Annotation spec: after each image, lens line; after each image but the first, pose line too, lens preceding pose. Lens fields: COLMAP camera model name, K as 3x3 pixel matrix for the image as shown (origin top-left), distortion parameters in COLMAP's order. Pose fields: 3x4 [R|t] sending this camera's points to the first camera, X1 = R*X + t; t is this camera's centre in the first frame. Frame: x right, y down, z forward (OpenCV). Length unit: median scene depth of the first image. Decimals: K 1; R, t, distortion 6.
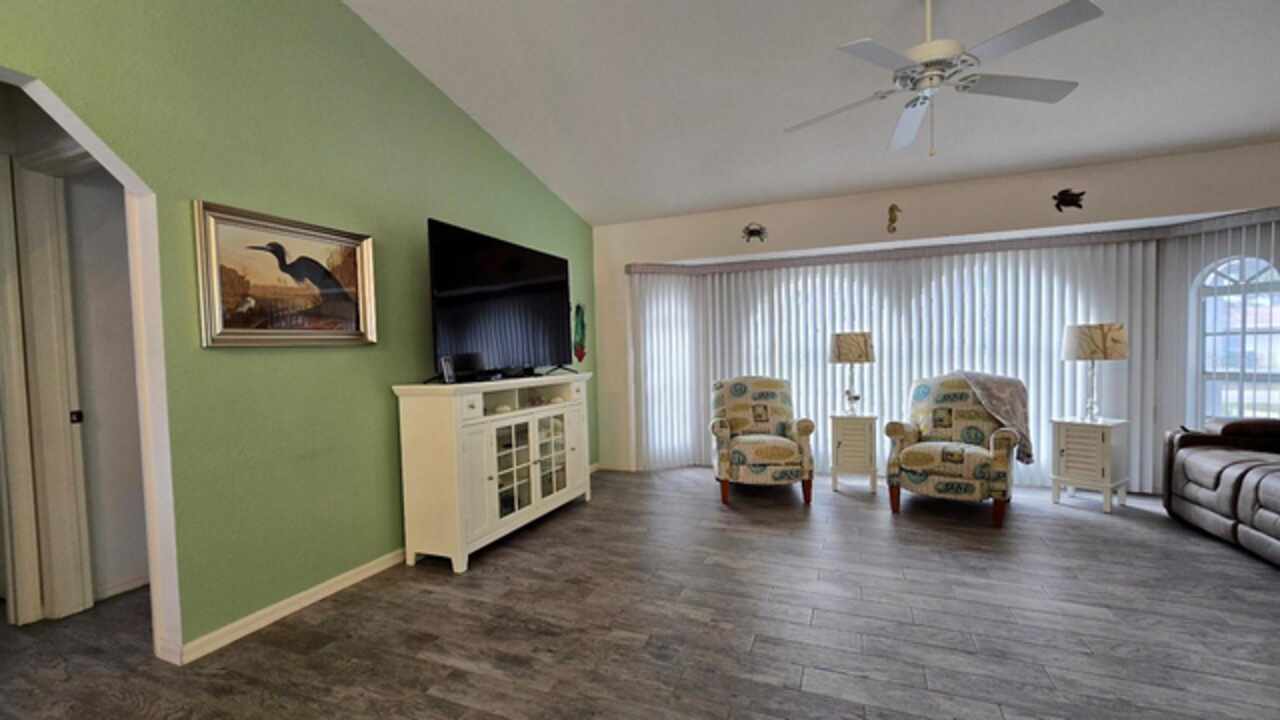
lens RADIAL K [[524.6, 0, 633.3], [0, 524.6, 372.2], [0, 0, 1]] dist [-0.006660, 0.001029]
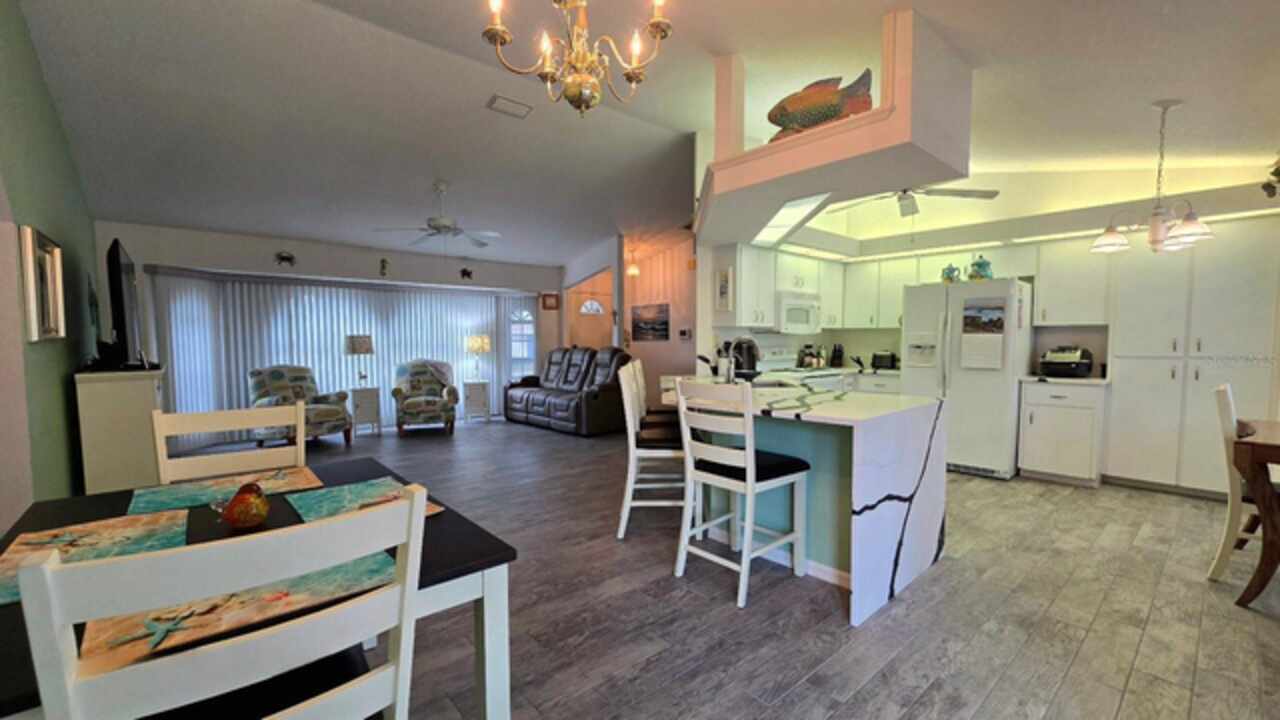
lens RADIAL K [[524.6, 0, 635.8], [0, 524.6, 371.8], [0, 0, 1]] dist [-0.006660, 0.001029]
pose [[0.435009, -0.034131, 0.899779, -0.774413], [0.025753, 0.999344, 0.025458, 0.018385], [-0.900058, 0.012098, 0.435603, -0.512180]]
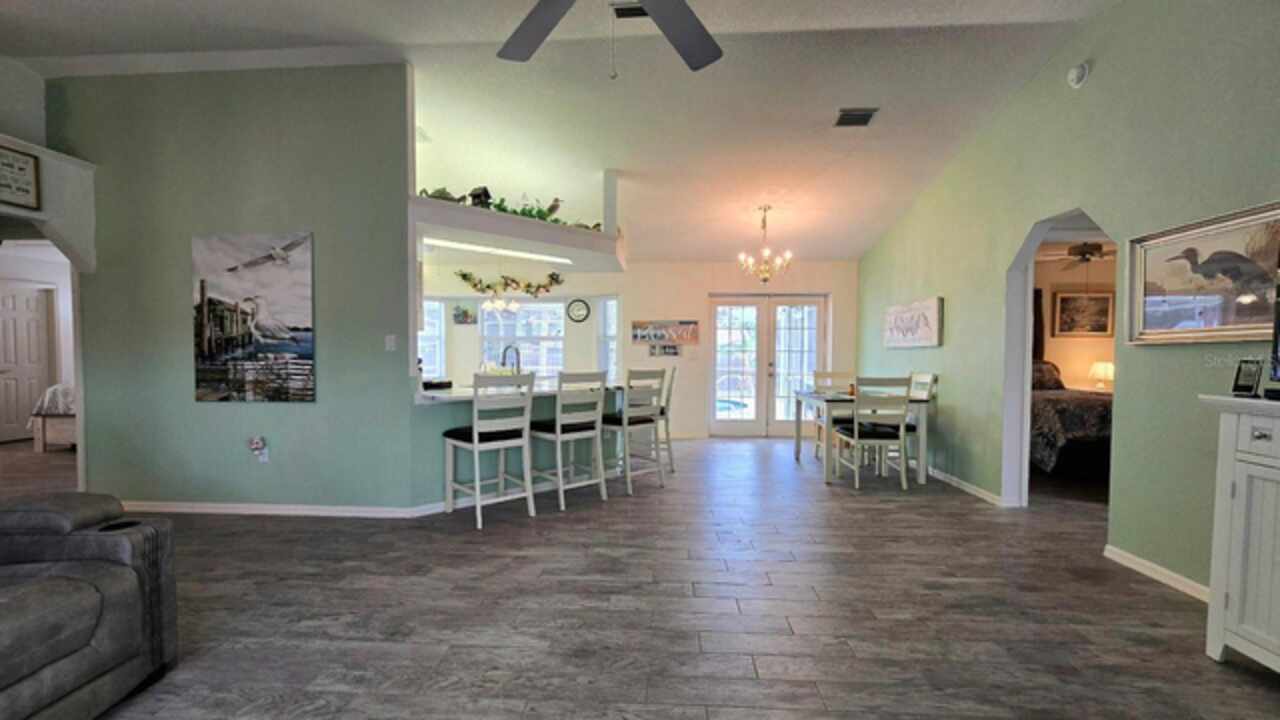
lens RADIAL K [[524.6, 0, 633.9], [0, 524.6, 369.4], [0, 0, 1]] dist [-0.006660, 0.001029]
pose [[-0.943151, 0.032205, -0.330801, 0.508725], [0.007492, 0.997102, 0.075712, -0.056948], [0.332281, 0.068929, -0.940658, 1.088003]]
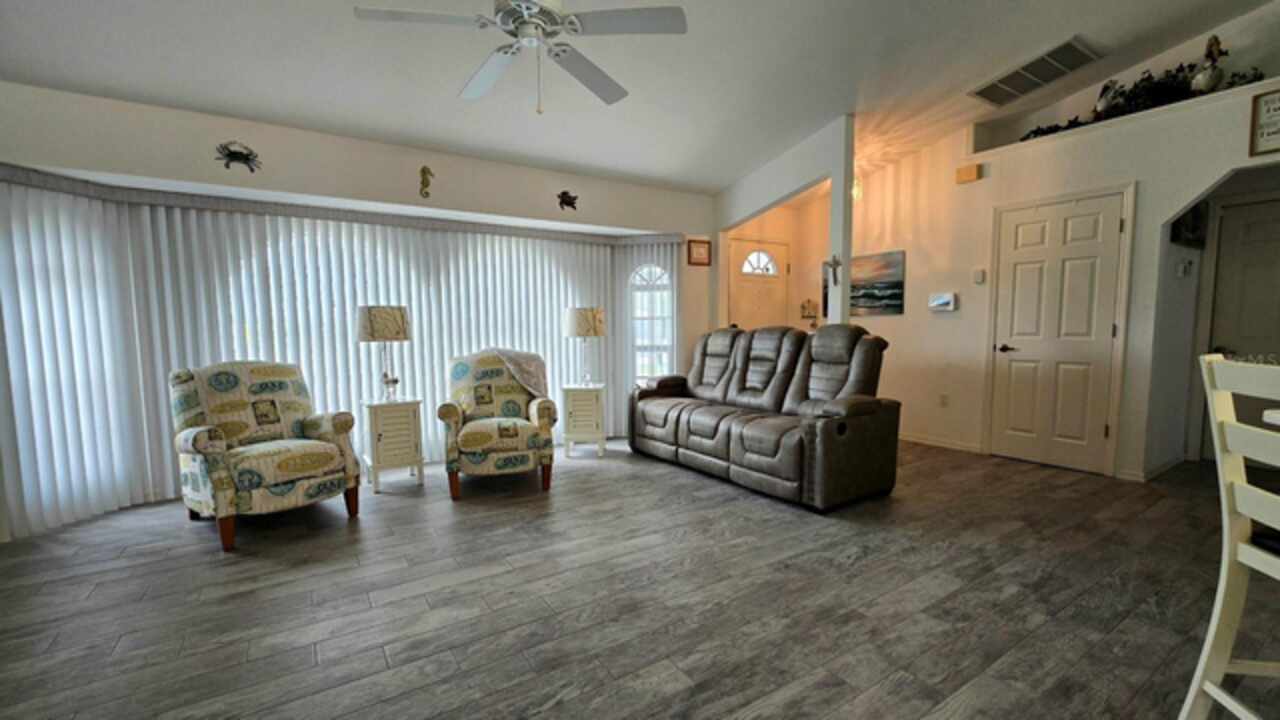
lens RADIAL K [[524.6, 0, 637.5], [0, 524.6, 371.9], [0, 0, 1]] dist [-0.006660, 0.001029]
pose [[0.559070, -0.055216, 0.827280, -0.082520], [0.028217, 0.998469, 0.047573, 0.004232], [-0.828640, -0.003253, 0.559772, 0.215834]]
